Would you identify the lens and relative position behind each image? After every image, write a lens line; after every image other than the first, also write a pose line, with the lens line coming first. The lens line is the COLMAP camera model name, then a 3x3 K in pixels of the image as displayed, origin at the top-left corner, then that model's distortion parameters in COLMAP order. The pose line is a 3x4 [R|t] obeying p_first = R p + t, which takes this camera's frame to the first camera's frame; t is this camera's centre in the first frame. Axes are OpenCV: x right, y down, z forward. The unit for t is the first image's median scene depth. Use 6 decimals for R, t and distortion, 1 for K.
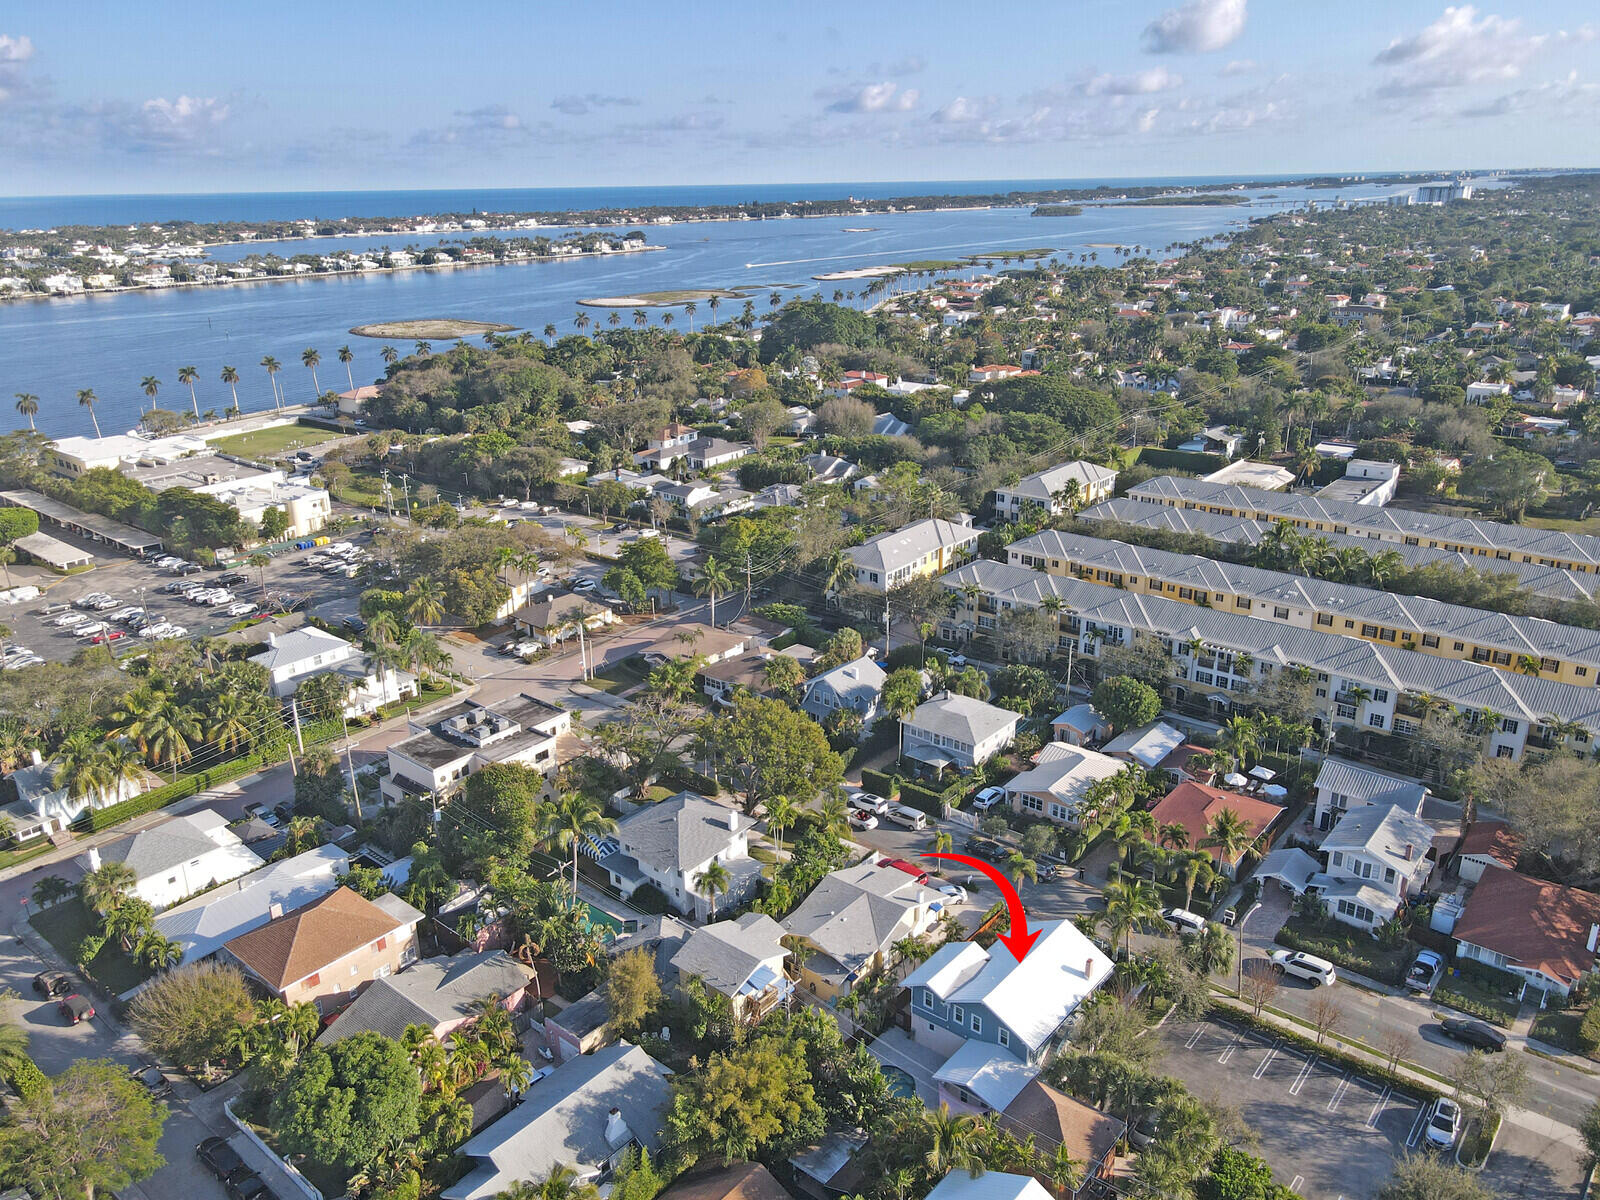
lens RADIAL K [[1182.7, 0, 800.0], [0, 1182.7, 600.0], [0, 0, 1]] dist [-0.000142, 0.030614]
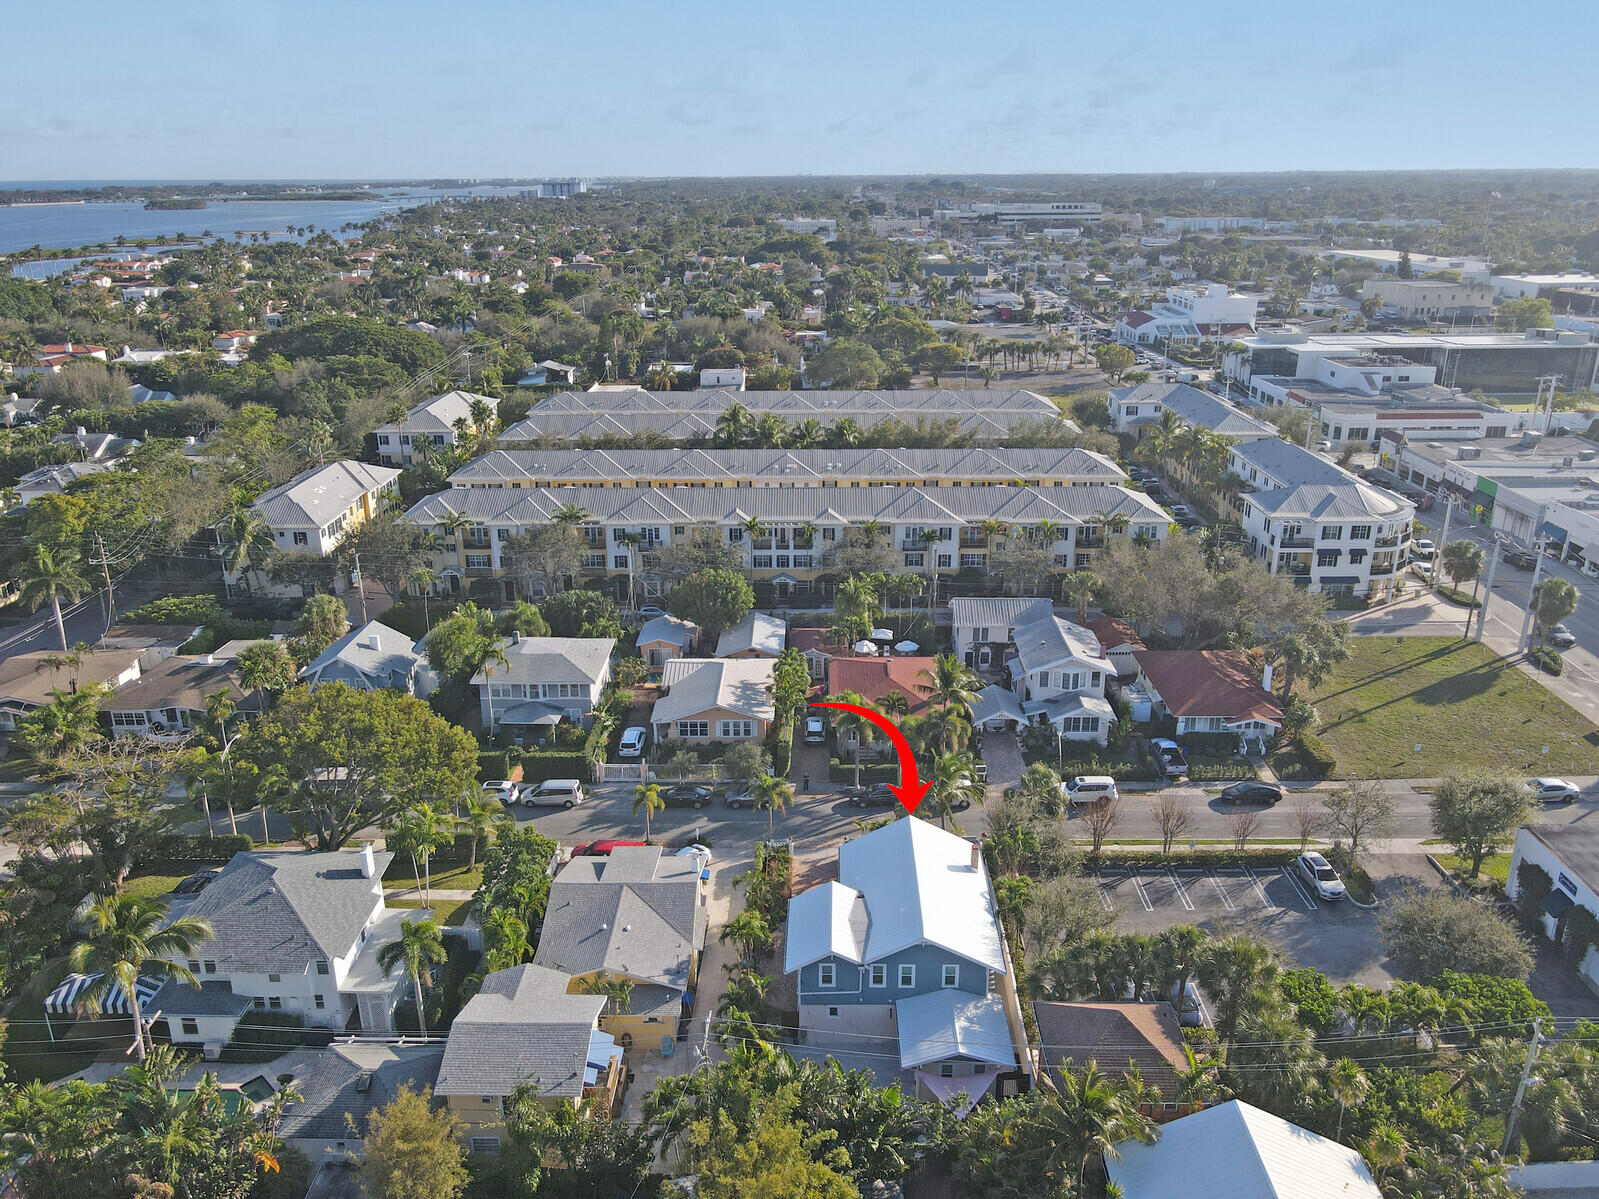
lens RADIAL K [[1196.1, 0, 799.5], [0, 1196.1, 599.5], [0, 0, 1]] dist [0.010533, 0.008824]
pose [[0.777261, -0.199523, 0.596704, -0.162077], [0.206066, 0.976806, 0.058199, 0.042445], [-0.594476, 0.077725, 0.800348, 0.239903]]
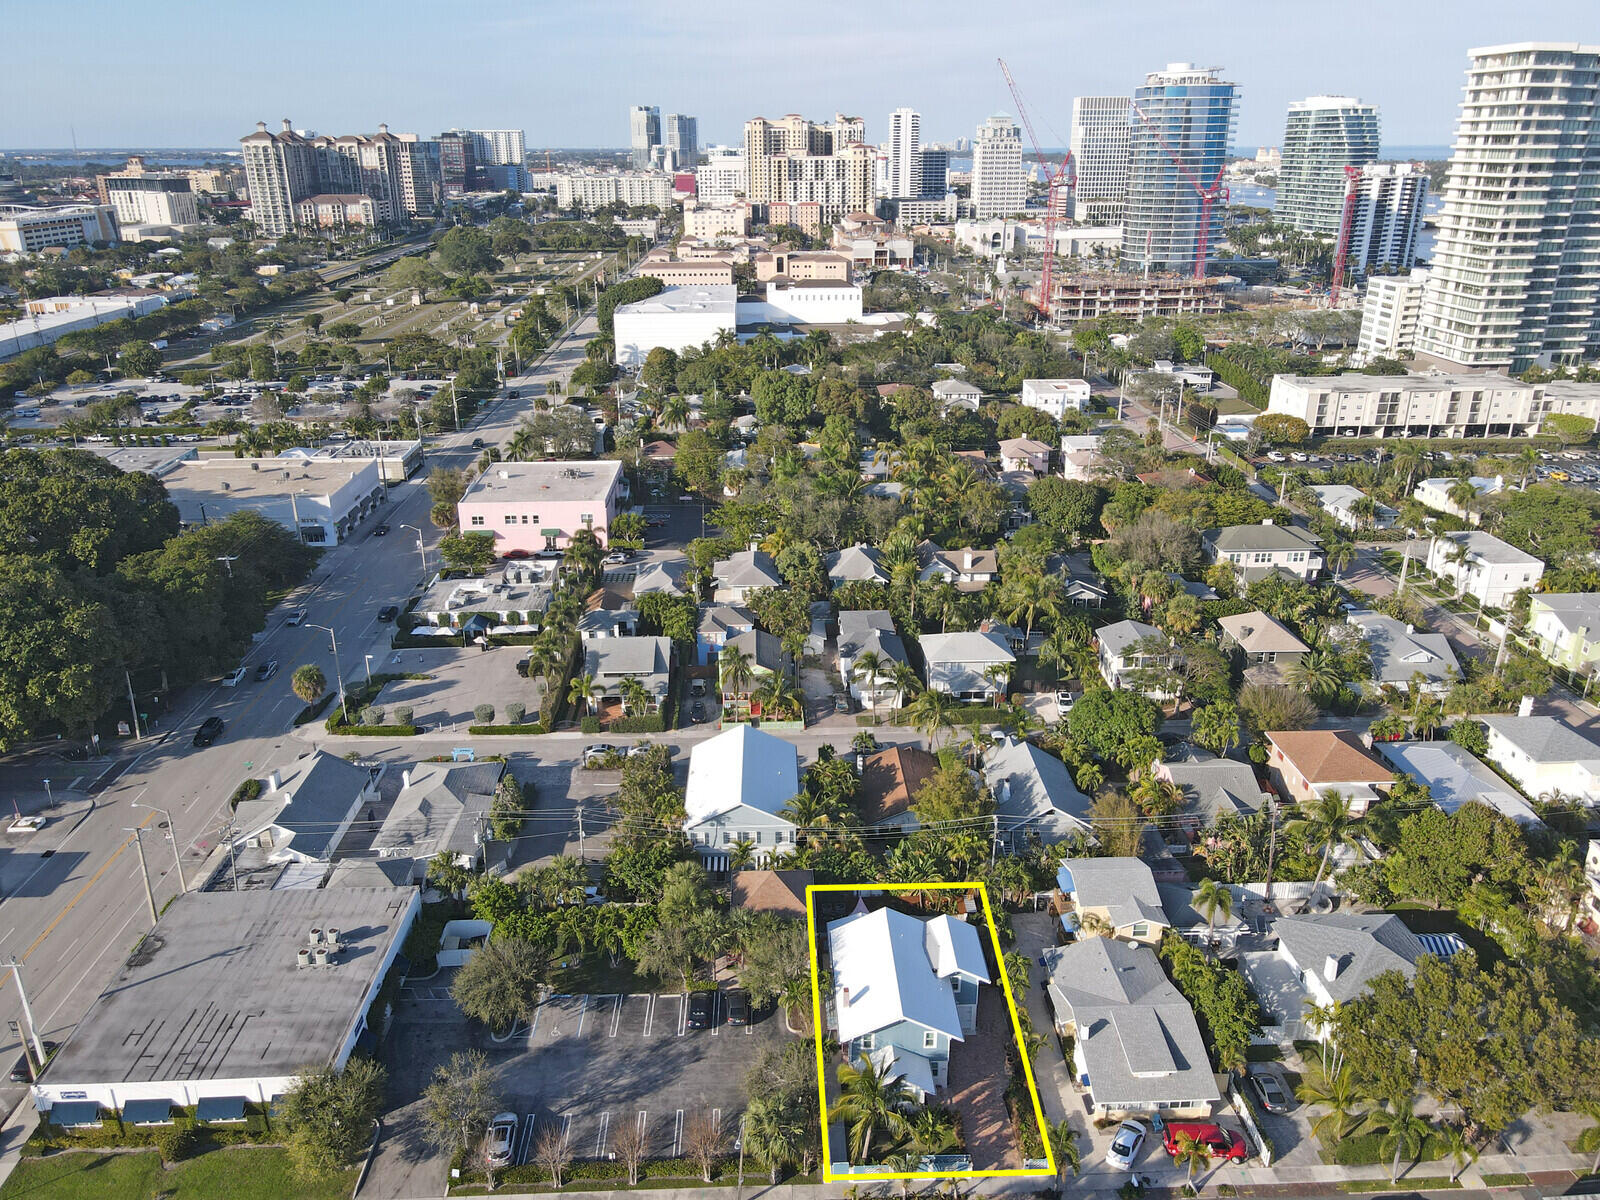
lens RADIAL K [[1182.7, 0, 800.0], [0, 1182.7, 600.0], [0, 0, 1]] dist [-0.000142, 0.030614]
pose [[-0.740124, 0.262861, -0.618967, 0.444147], [-0.213948, 0.780568, 0.587316, -0.277238], [0.637528, 0.567113, -0.521479, 0.738186]]
